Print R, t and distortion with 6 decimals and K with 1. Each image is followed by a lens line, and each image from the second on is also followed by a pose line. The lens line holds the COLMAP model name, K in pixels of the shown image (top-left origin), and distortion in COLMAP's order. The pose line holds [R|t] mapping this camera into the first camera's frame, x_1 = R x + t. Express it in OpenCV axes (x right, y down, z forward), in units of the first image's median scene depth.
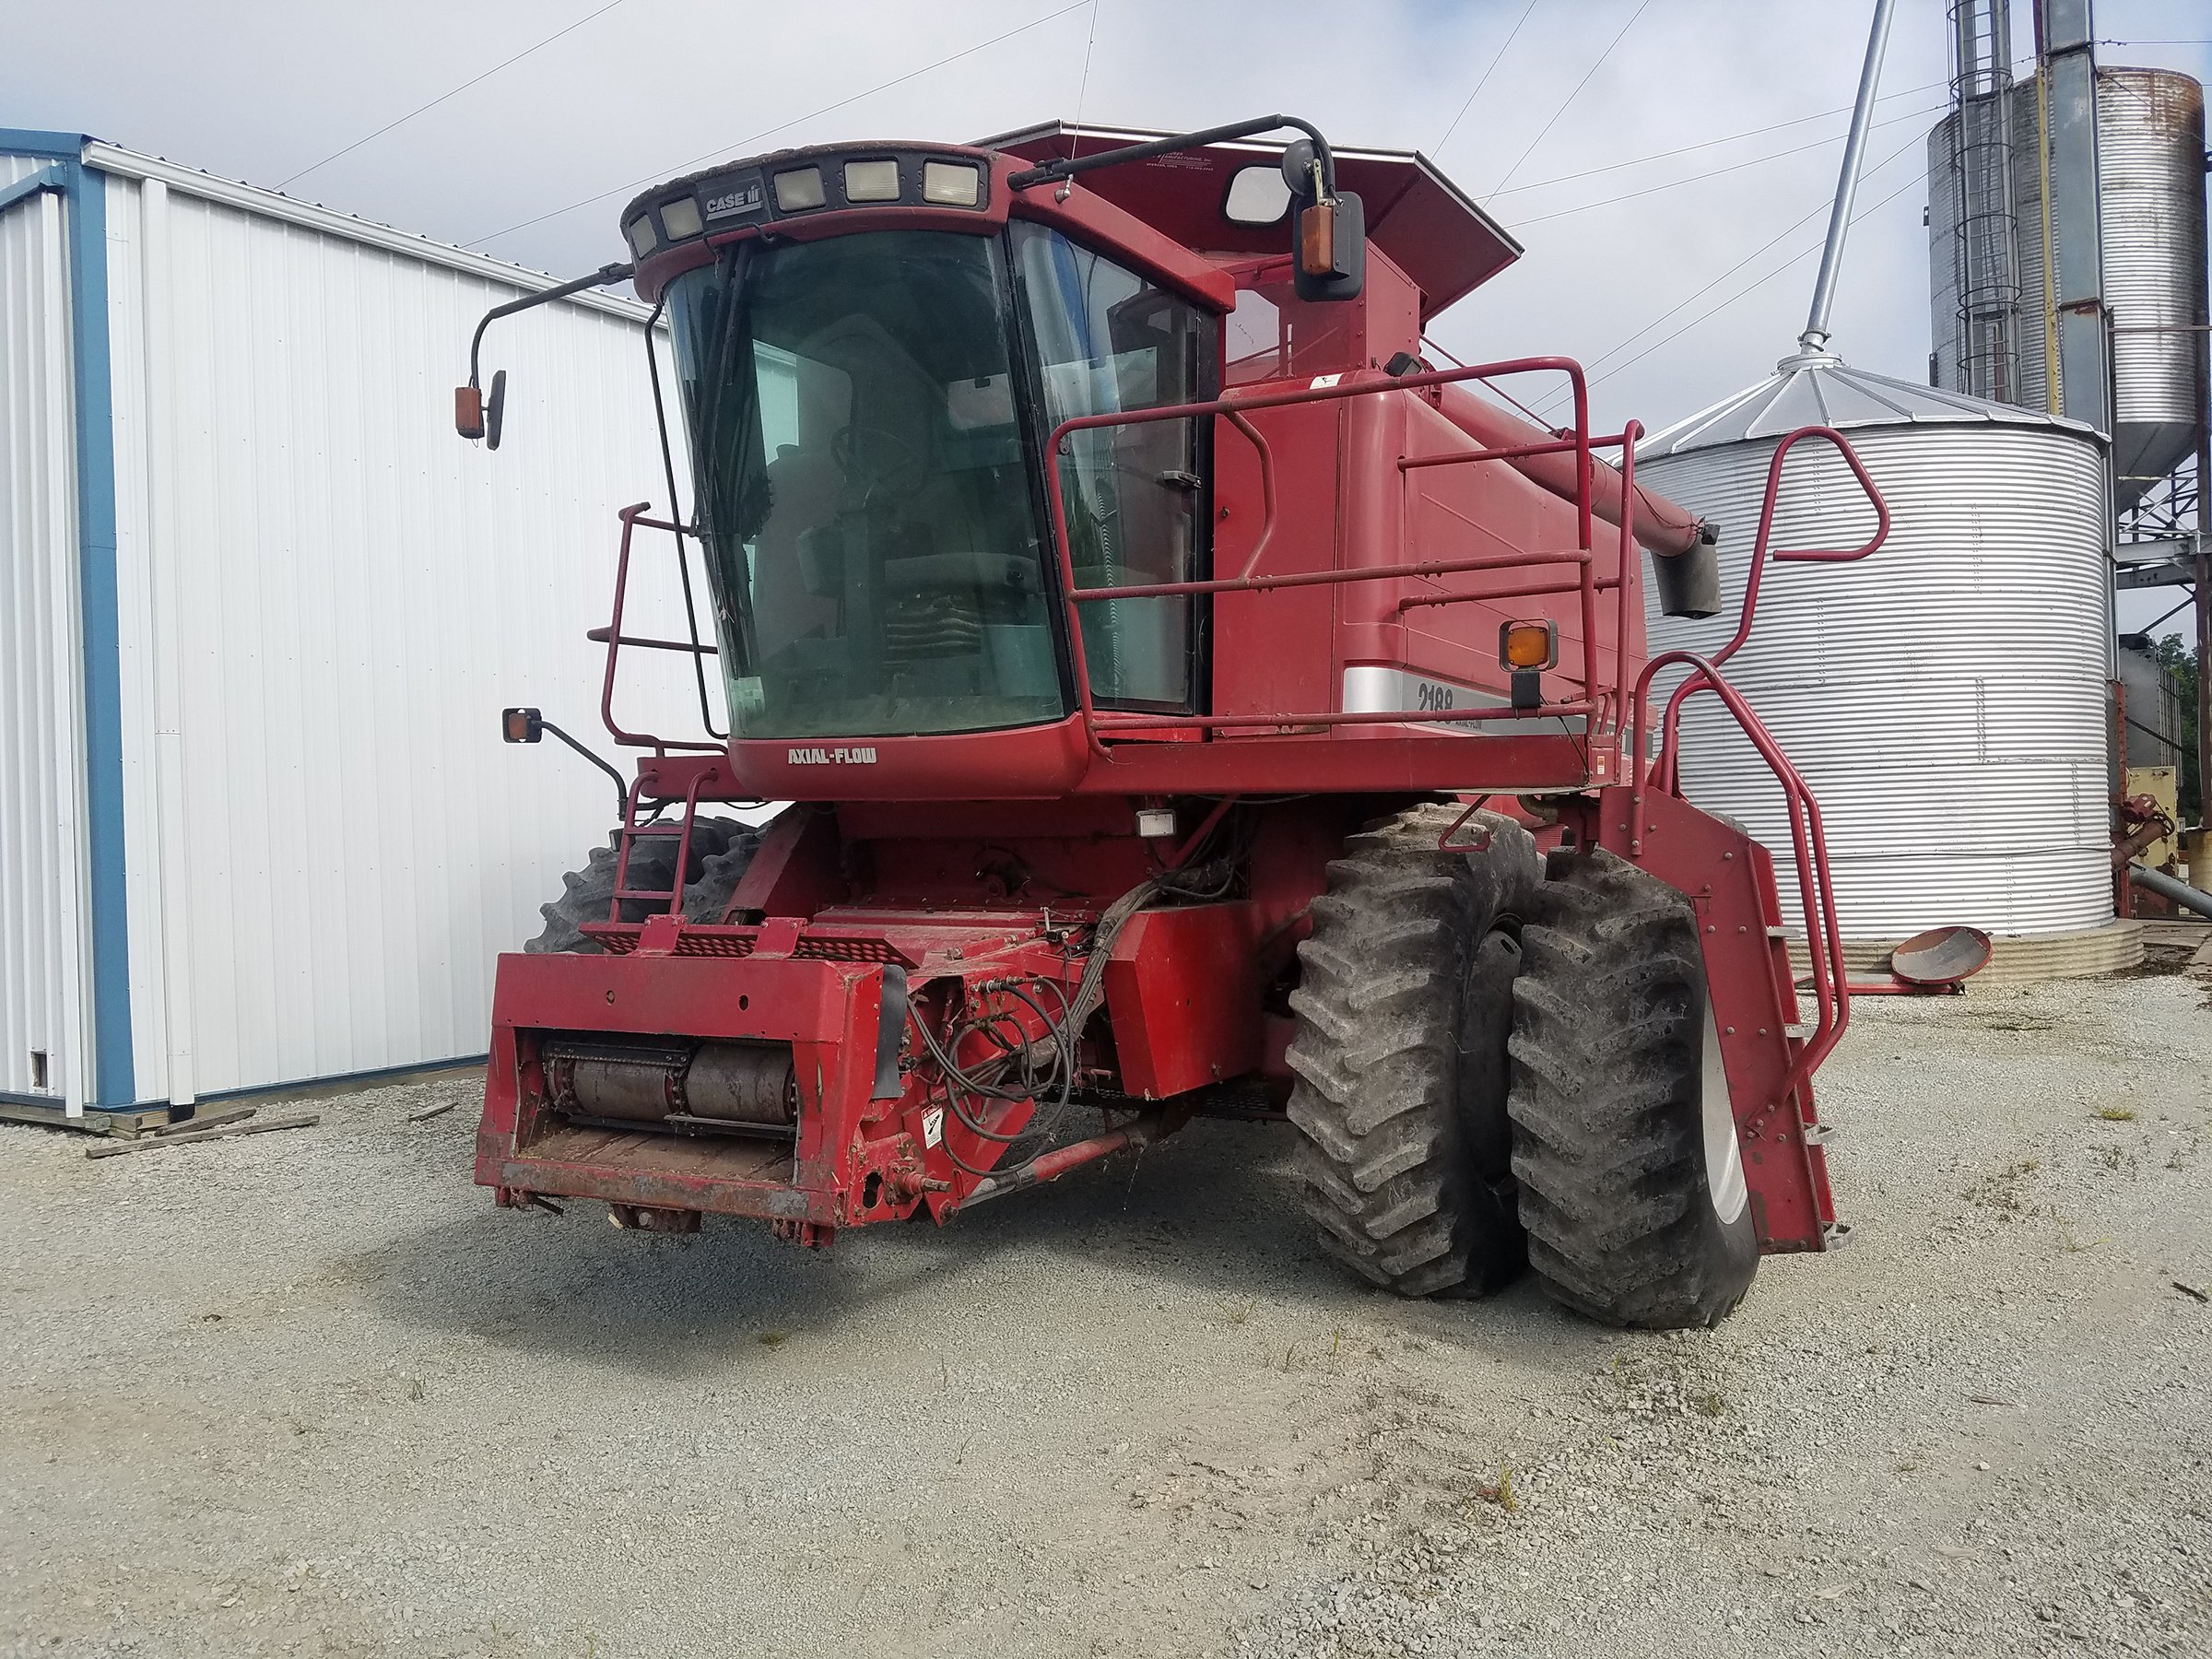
lens RADIAL K [[1785.9, 0, 1033.6], [0, 1785.9, 859.3], [0, 0, 1]] dist [0.127352, -0.220369]
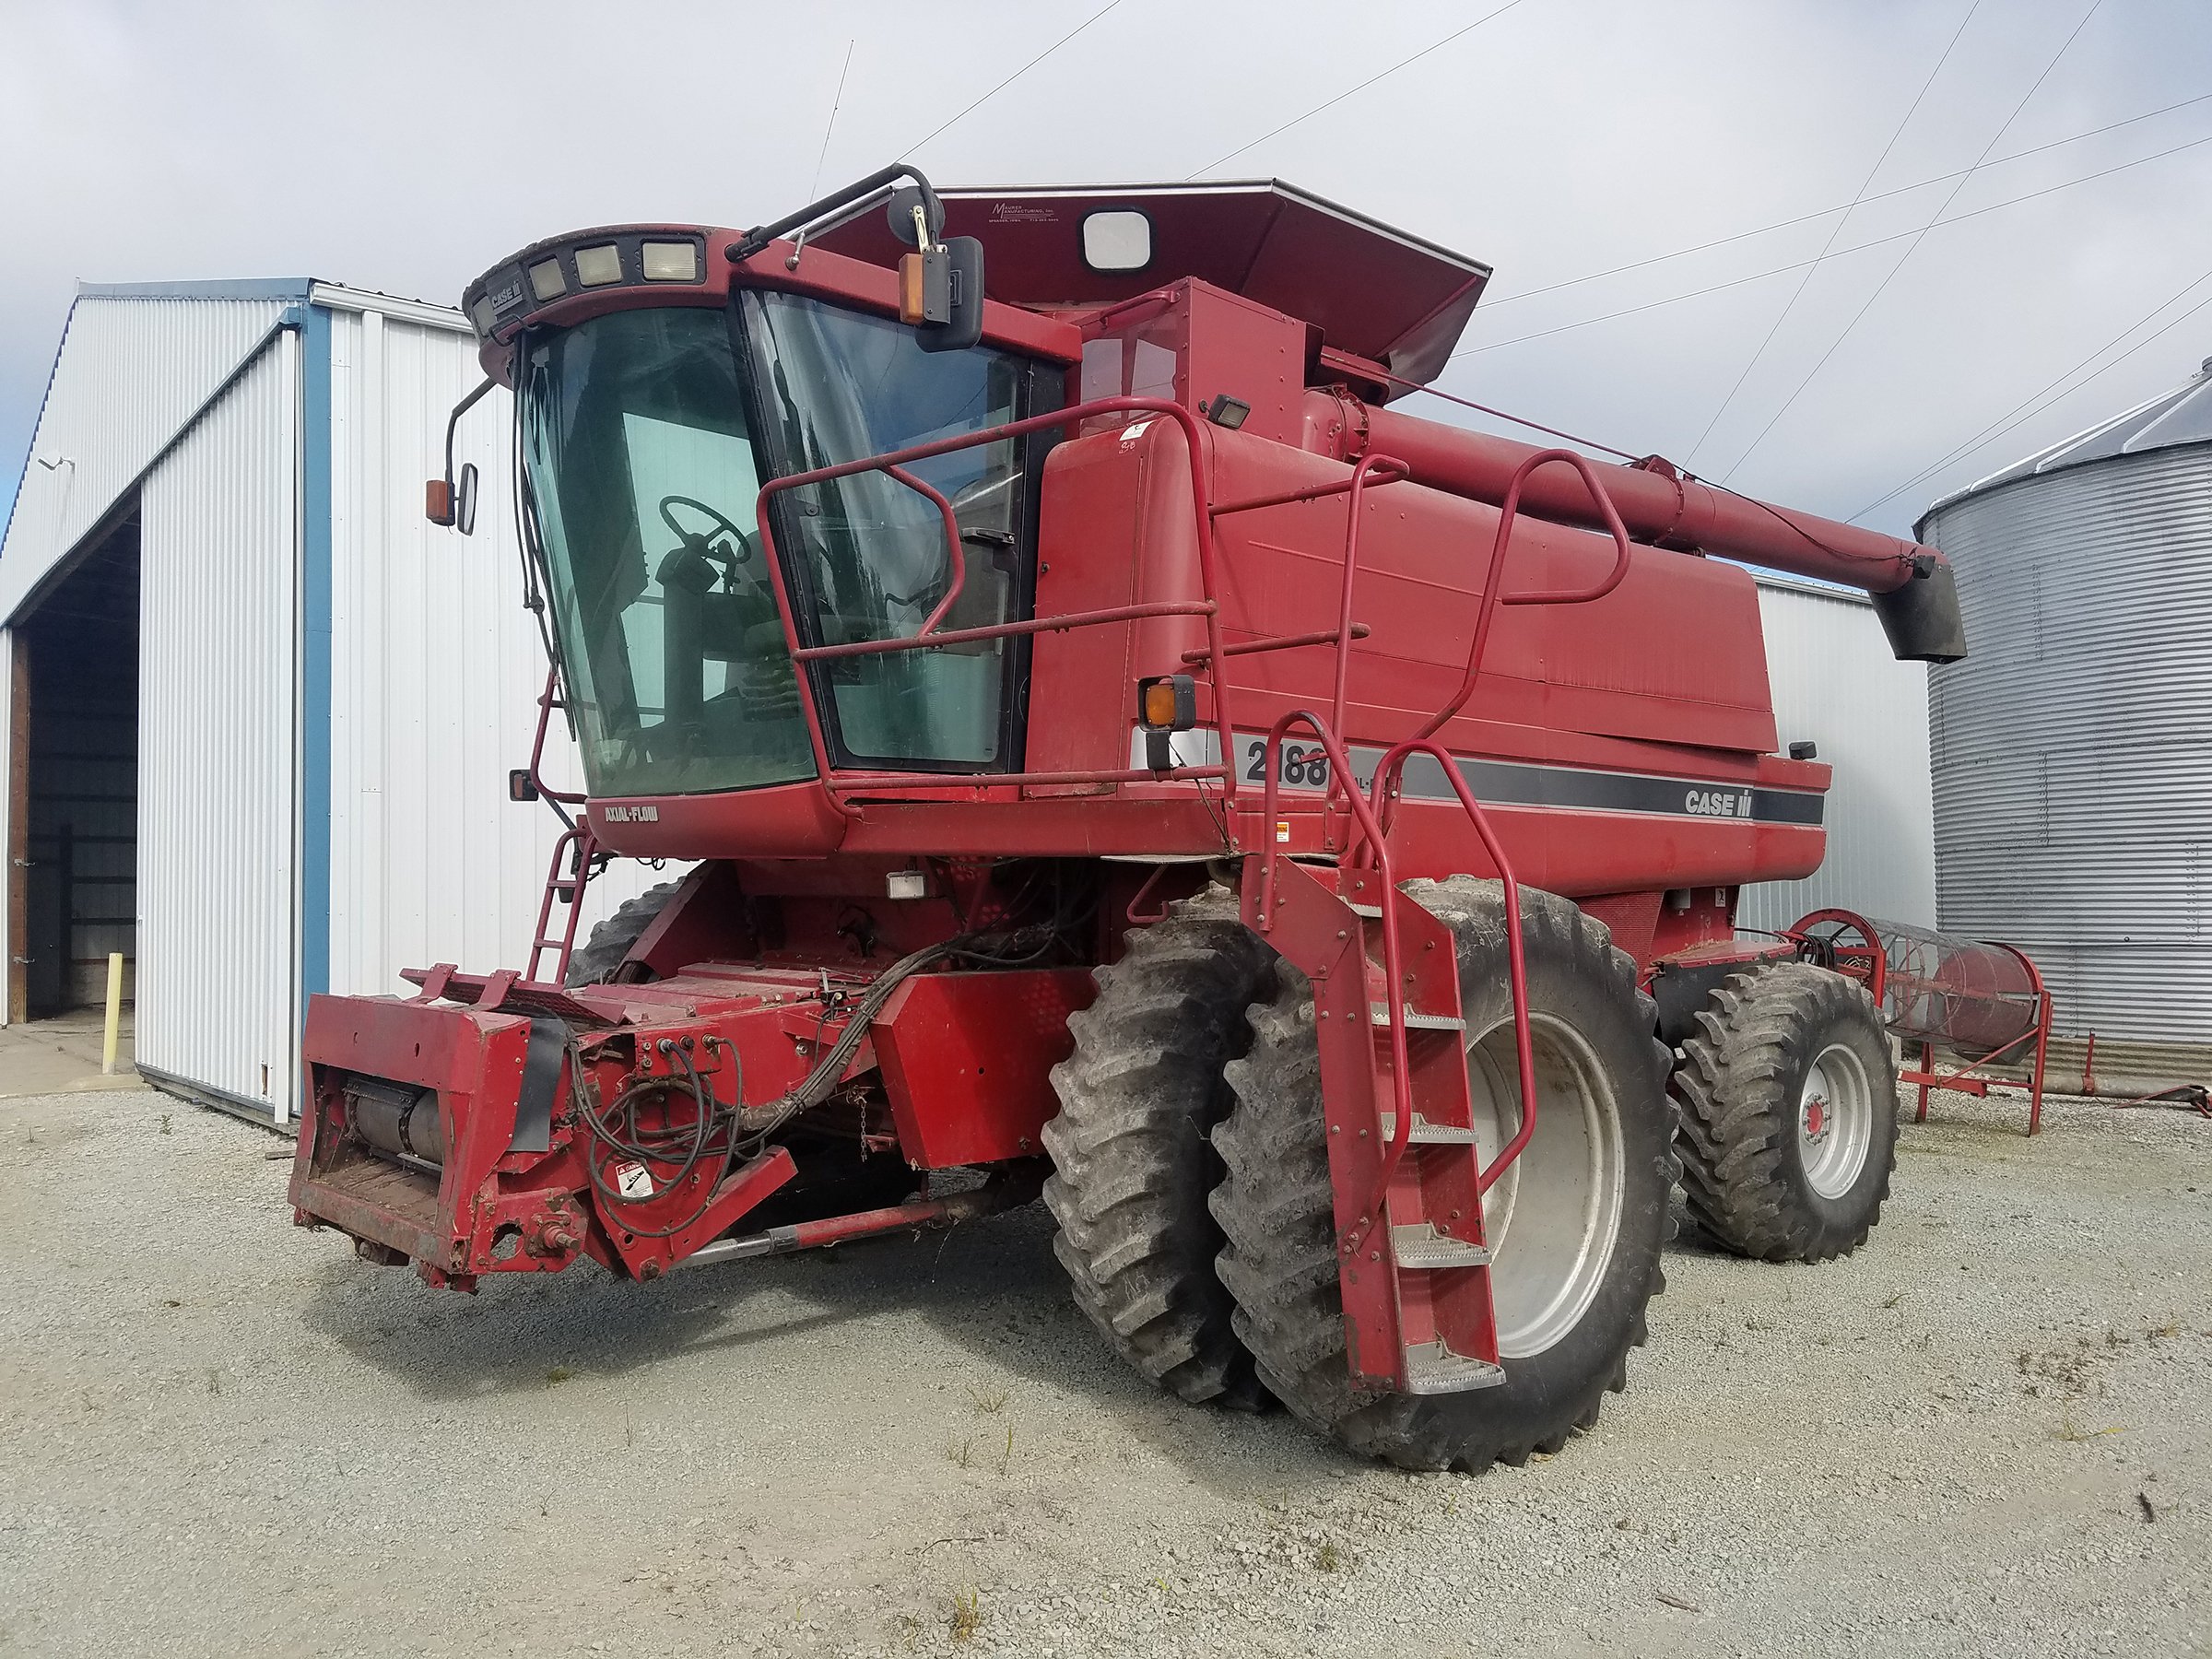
lens RADIAL K [[1755.7, 0, 983.3], [0, 1755.7, 850.7], [0, 0, 1]] dist [0.091486, -0.161217]
pose [[0.951489, 0.010389, -0.307508, 0.405898], [-0.021163, 0.999273, -0.031721, -0.009298], [0.306955, 0.036689, 0.951017, 0.100731]]
